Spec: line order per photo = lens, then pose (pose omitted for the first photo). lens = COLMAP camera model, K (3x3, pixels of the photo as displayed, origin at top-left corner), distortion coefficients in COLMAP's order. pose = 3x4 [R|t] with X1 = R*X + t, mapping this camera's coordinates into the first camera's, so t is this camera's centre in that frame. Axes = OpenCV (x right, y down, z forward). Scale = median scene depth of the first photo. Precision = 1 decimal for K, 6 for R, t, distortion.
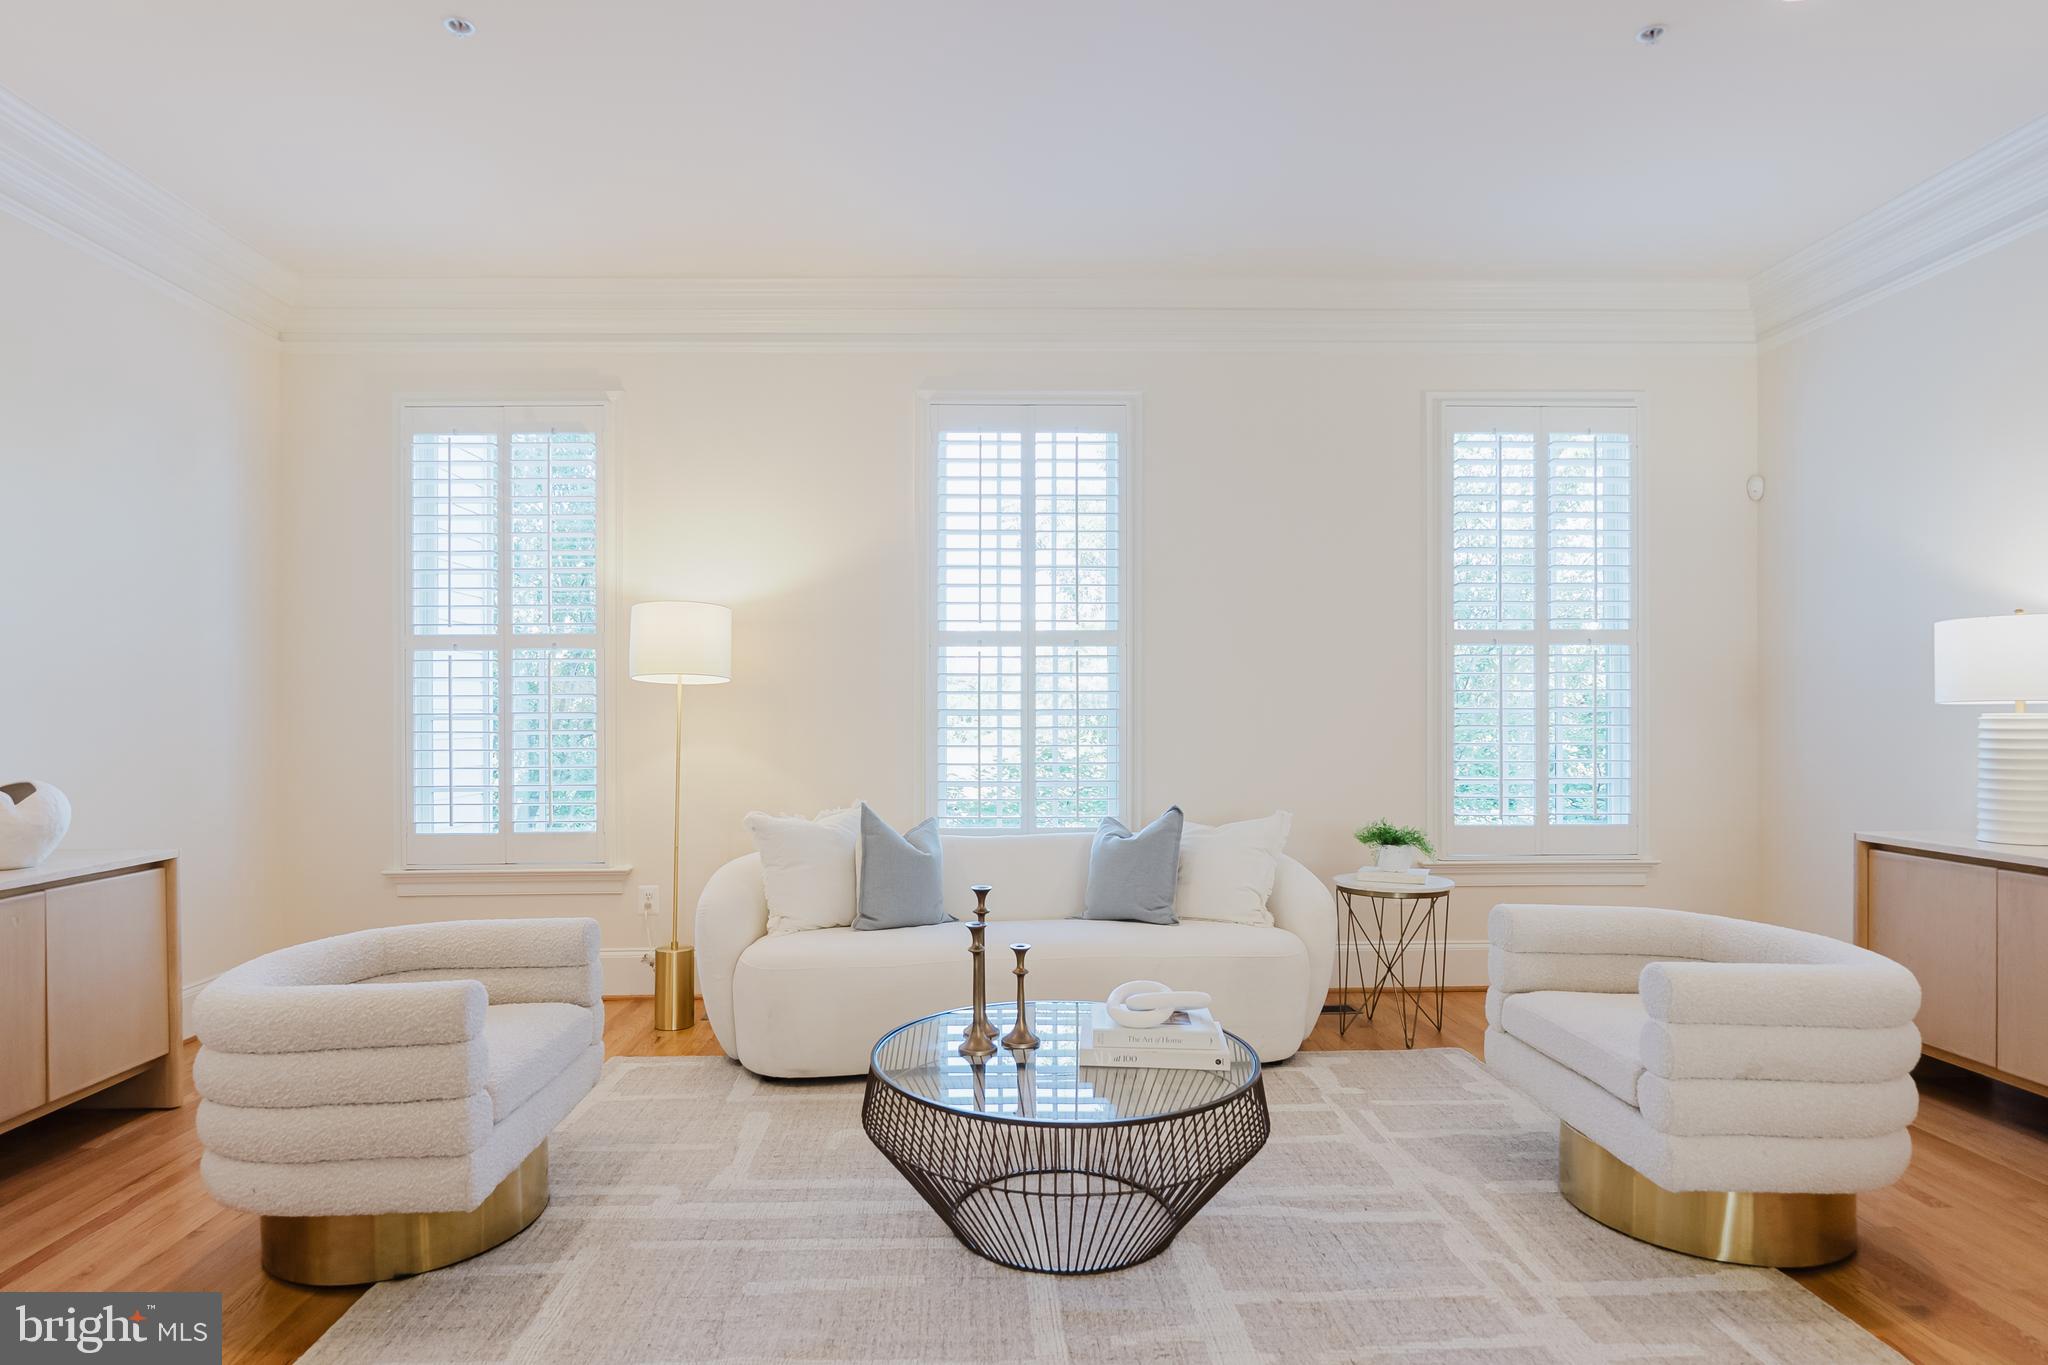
lens RADIAL K [[1101.6, 0, 995.7], [0, 1101.6, 699.9], [0, 0, 1]] dist [-0.005126, -0.000344]
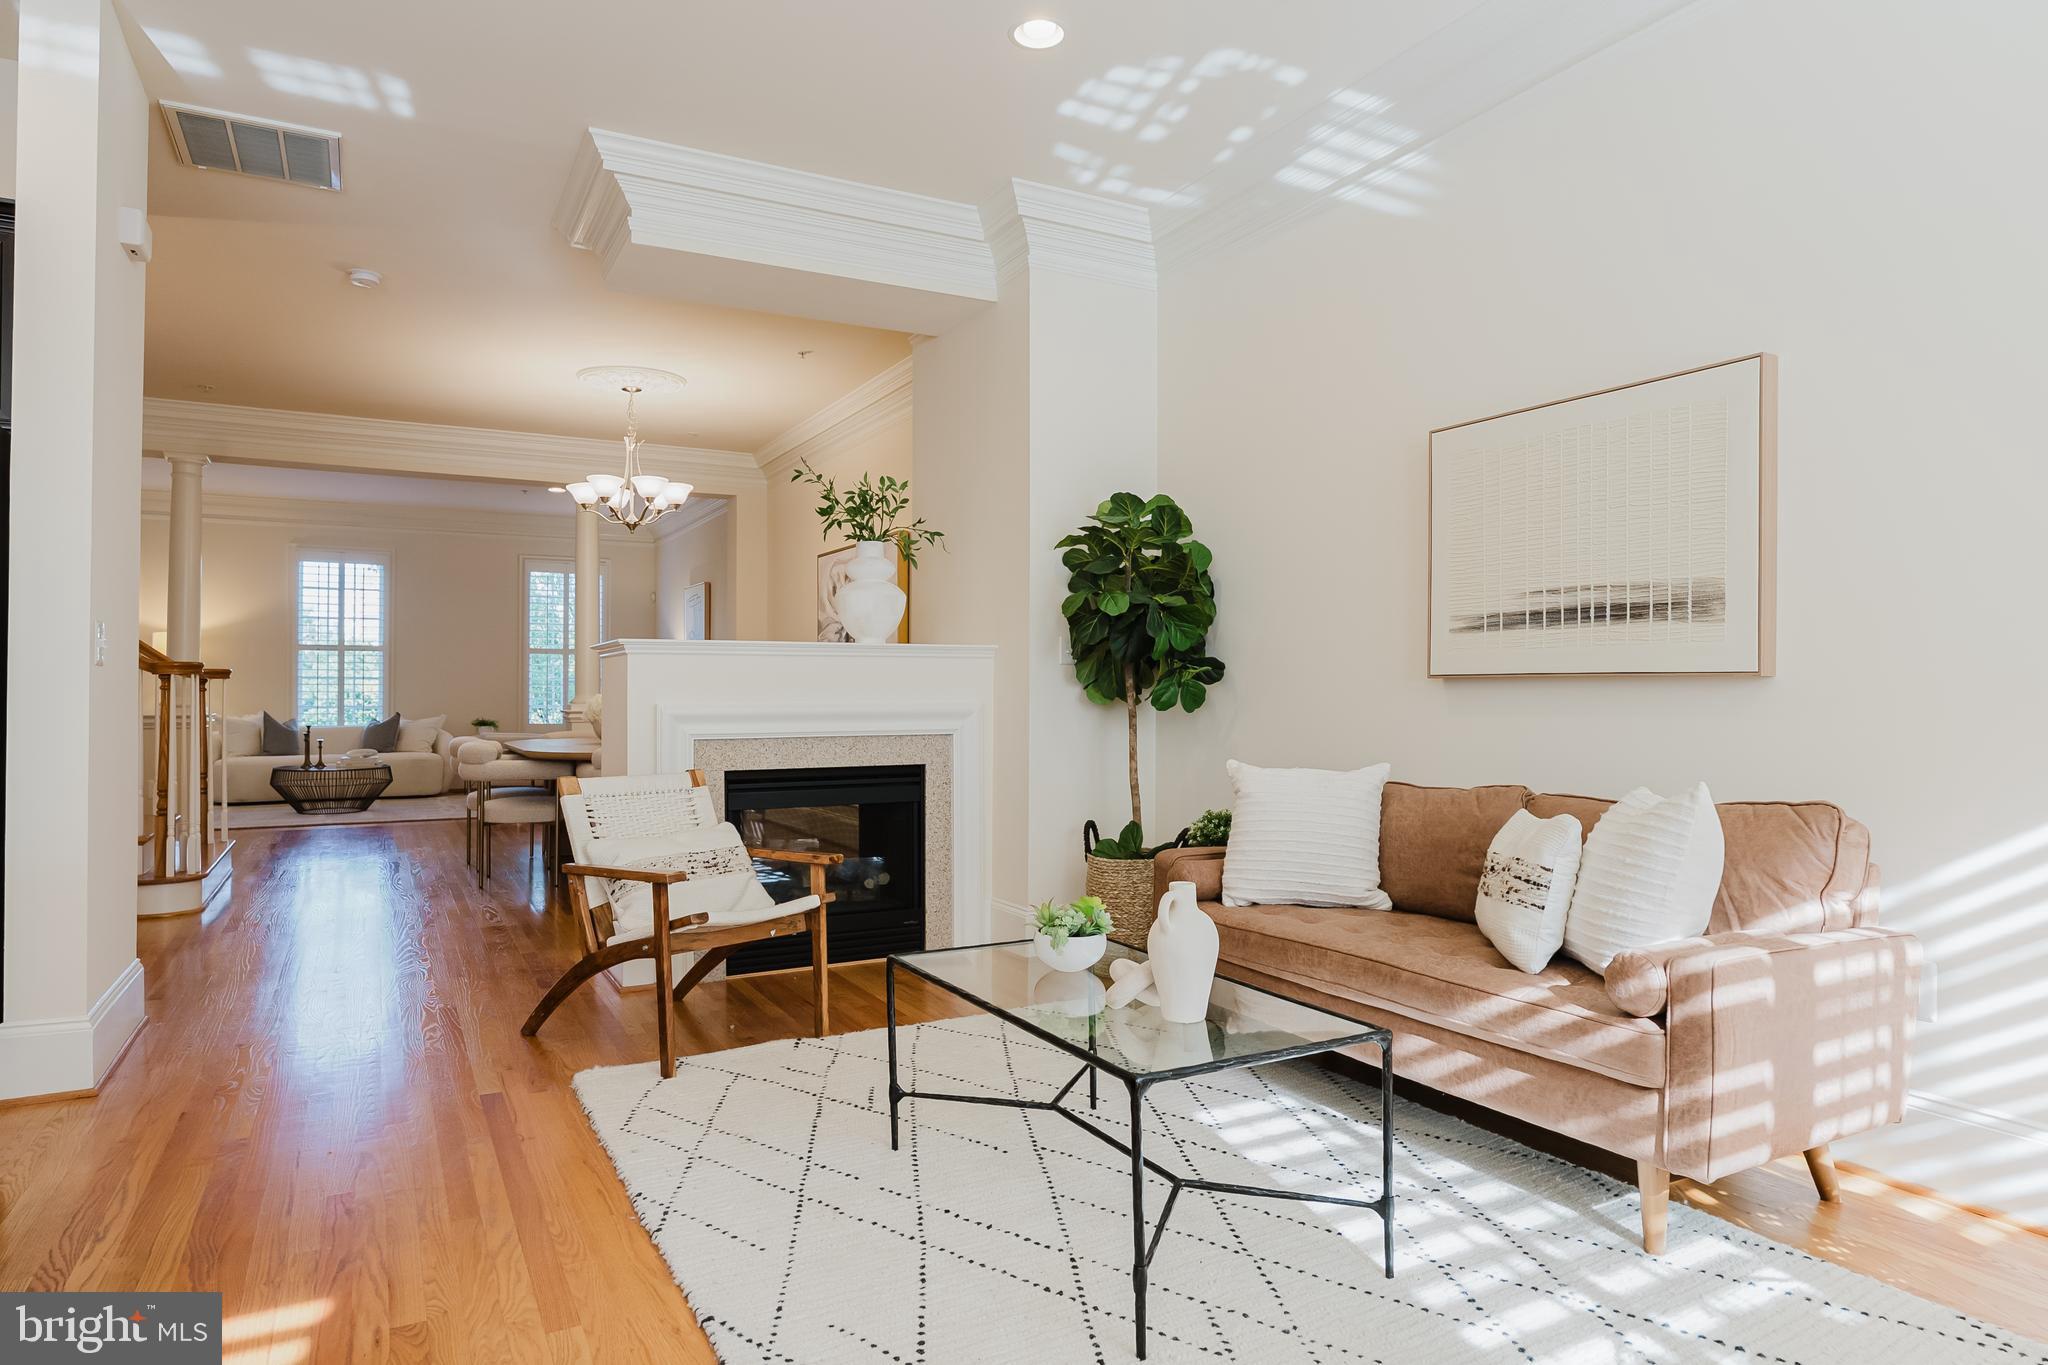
lens RADIAL K [[1221.5, 0, 1002.5], [0, 1221.5, 683.6], [0, 0, 1]] dist [-0.003116, -0.003582]
pose [[0.895545, 0.007757, 0.444904, 0.161214], [-0.007577, 0.999969, -0.002183, 0.020704], [-0.444907, -0.001416, 0.895576, -2.384827]]
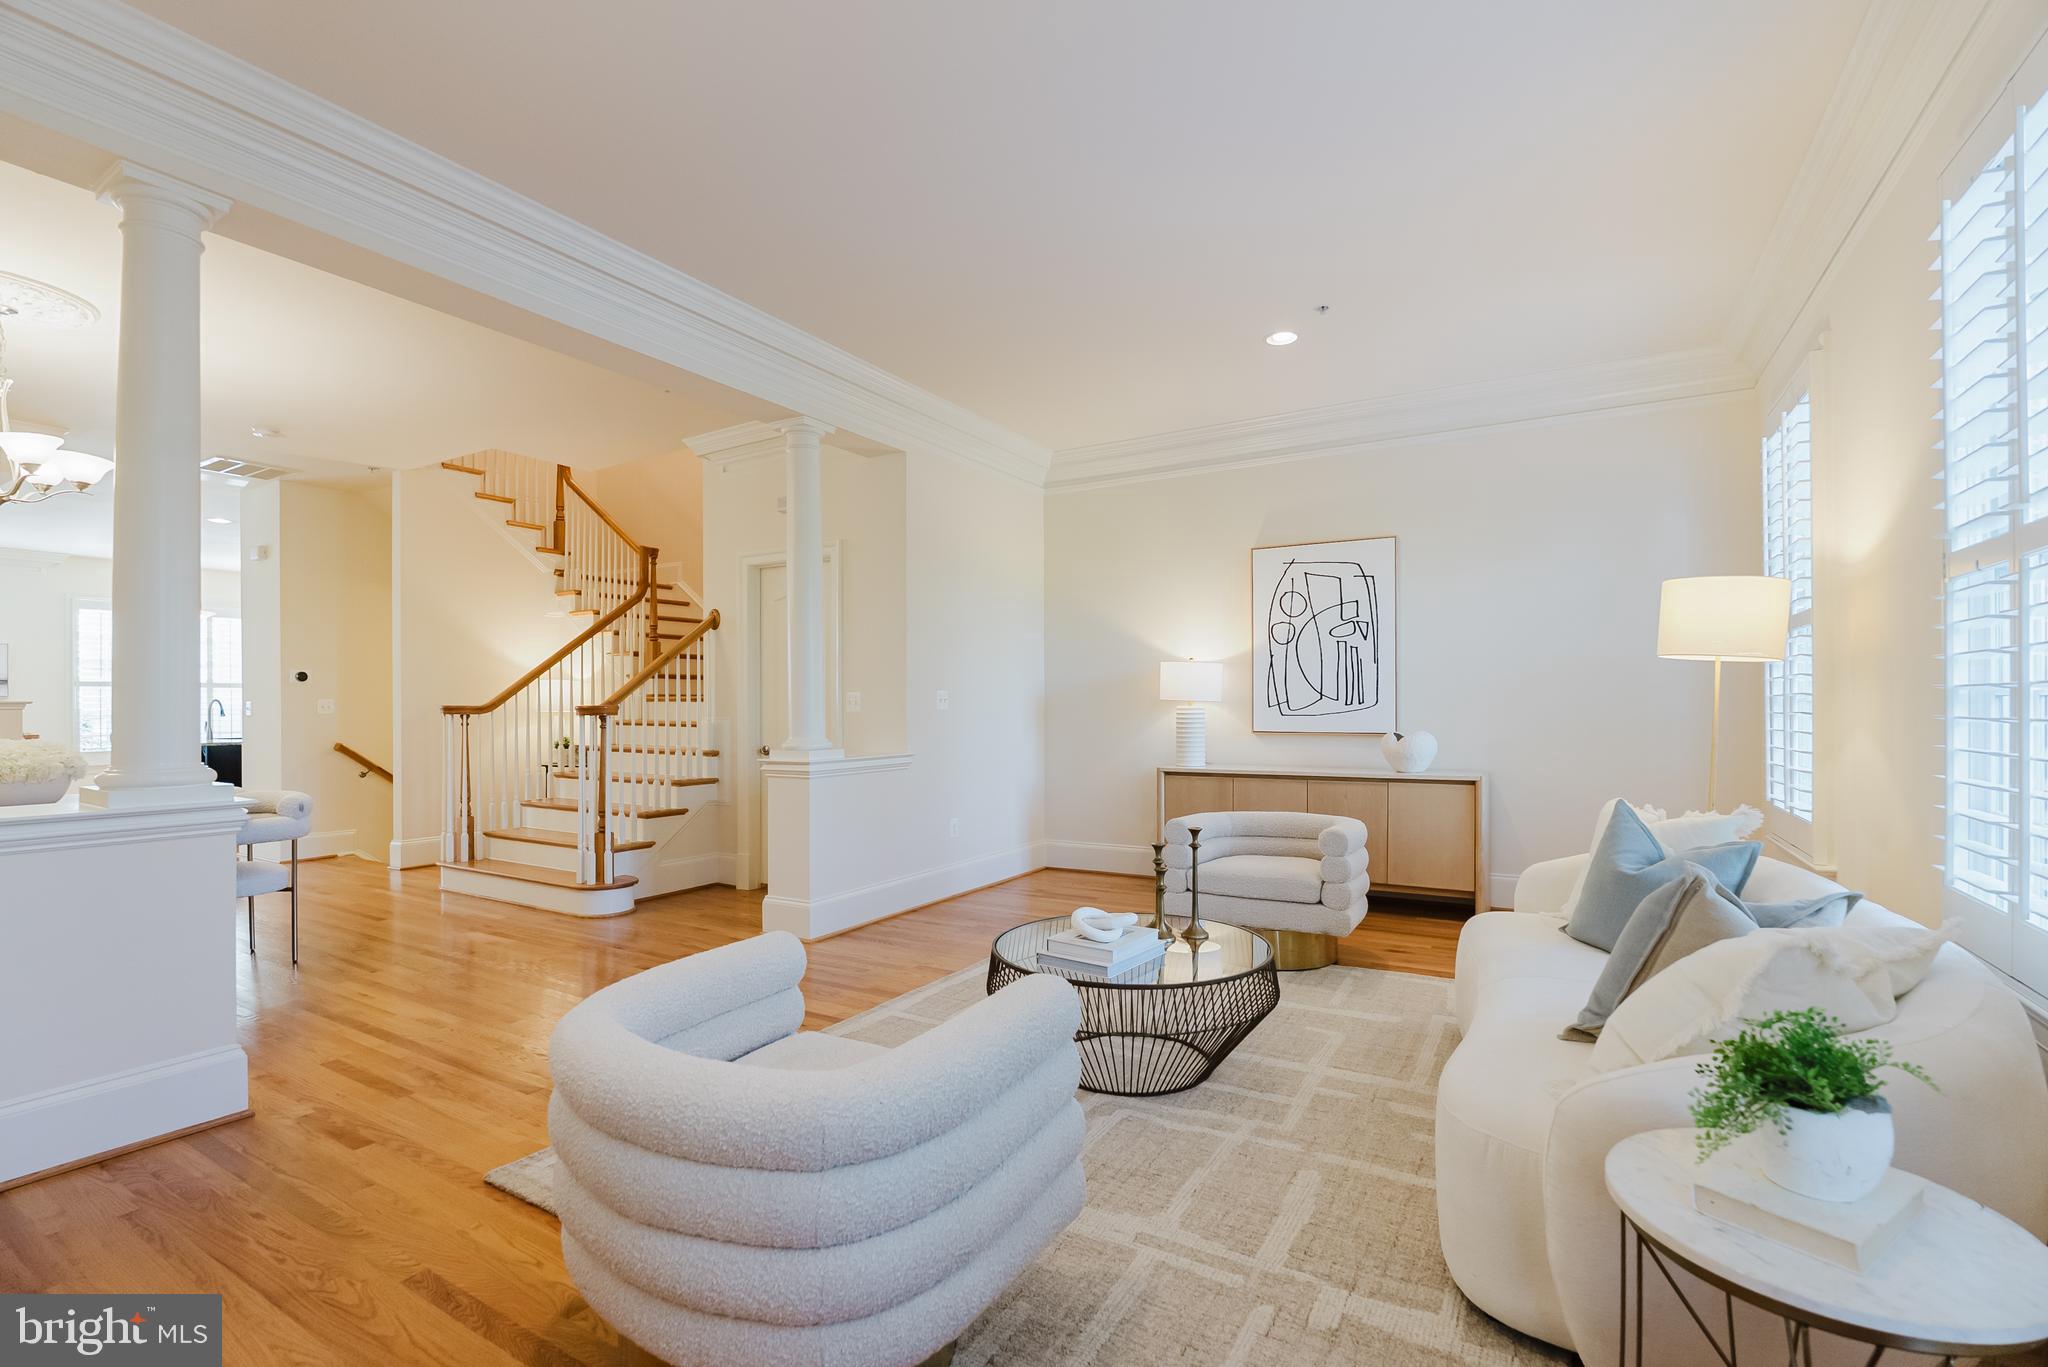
lens RADIAL K [[913.9, 0, 1014.4], [0, 913.9, 707.8], [0, 0, 1]] dist [-0.000707, -0.008345]
pose [[-0.534216, 0.010129, -0.845288, 0.717985], [0.015043, 0.999884, 0.002474, 0.011682], [0.845214, -0.011394, -0.534306, 0.966007]]
